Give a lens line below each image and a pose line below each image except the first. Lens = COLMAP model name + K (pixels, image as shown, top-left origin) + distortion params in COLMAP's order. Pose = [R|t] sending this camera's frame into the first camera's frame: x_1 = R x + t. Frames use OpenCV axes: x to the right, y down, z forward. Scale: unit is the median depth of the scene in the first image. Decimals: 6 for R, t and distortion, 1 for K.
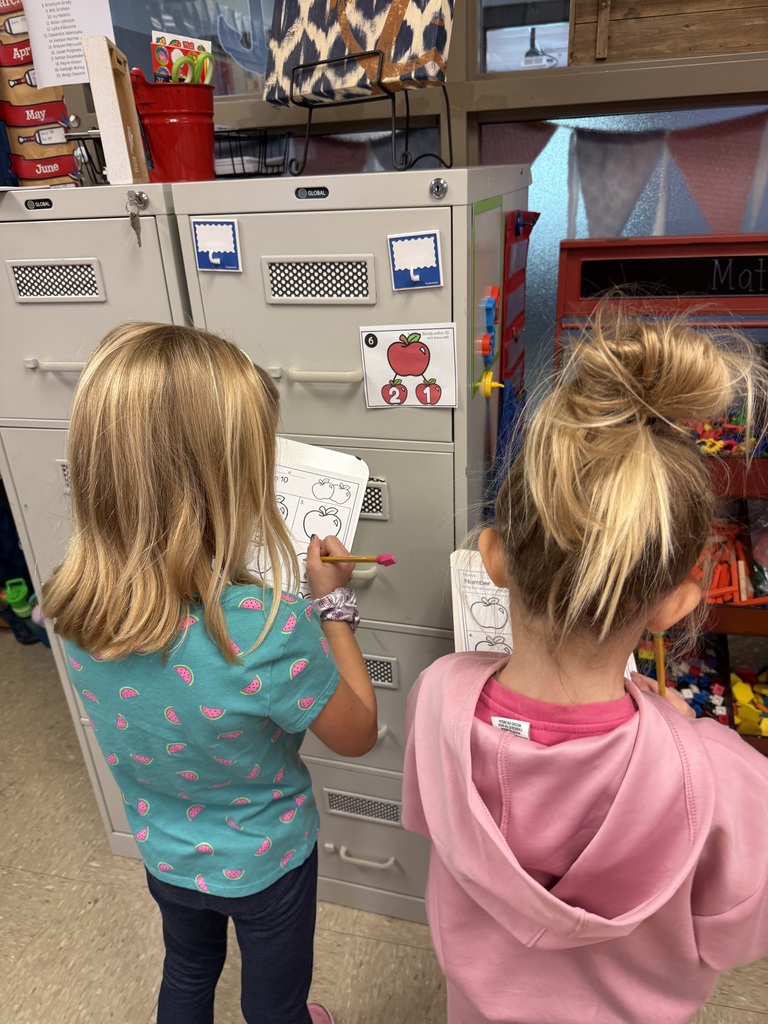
lens RADIAL K [[714.5, 0, 356.8], [0, 714.5, 538.2], [0, 0, 1]] dist [0.043454, -0.070189]
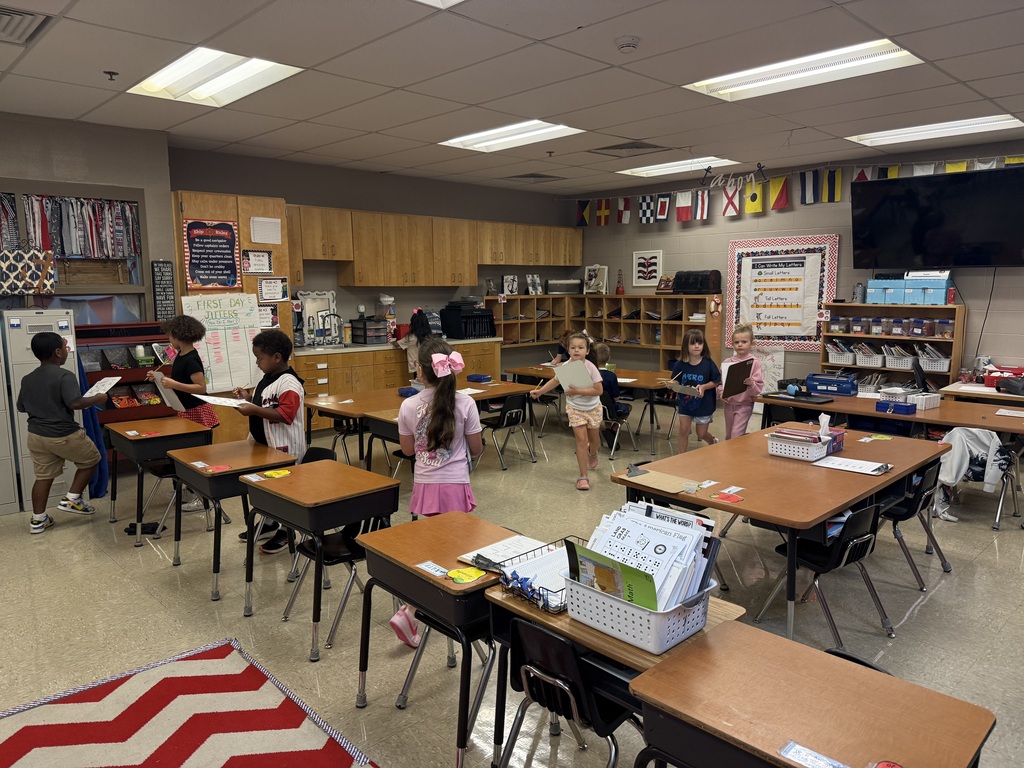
lens RADIAL K [[714.5, 0, 512.0], [0, 714.5, 384.0], [0, 0, 1]] dist [0.043454, -0.070189]
pose [[0.506980, -0.073347, 0.858832, -2.623624], [0.370806, 0.918023, -0.140489, 1.849394], [-0.778123, 0.389685, 0.492616, -3.739126]]
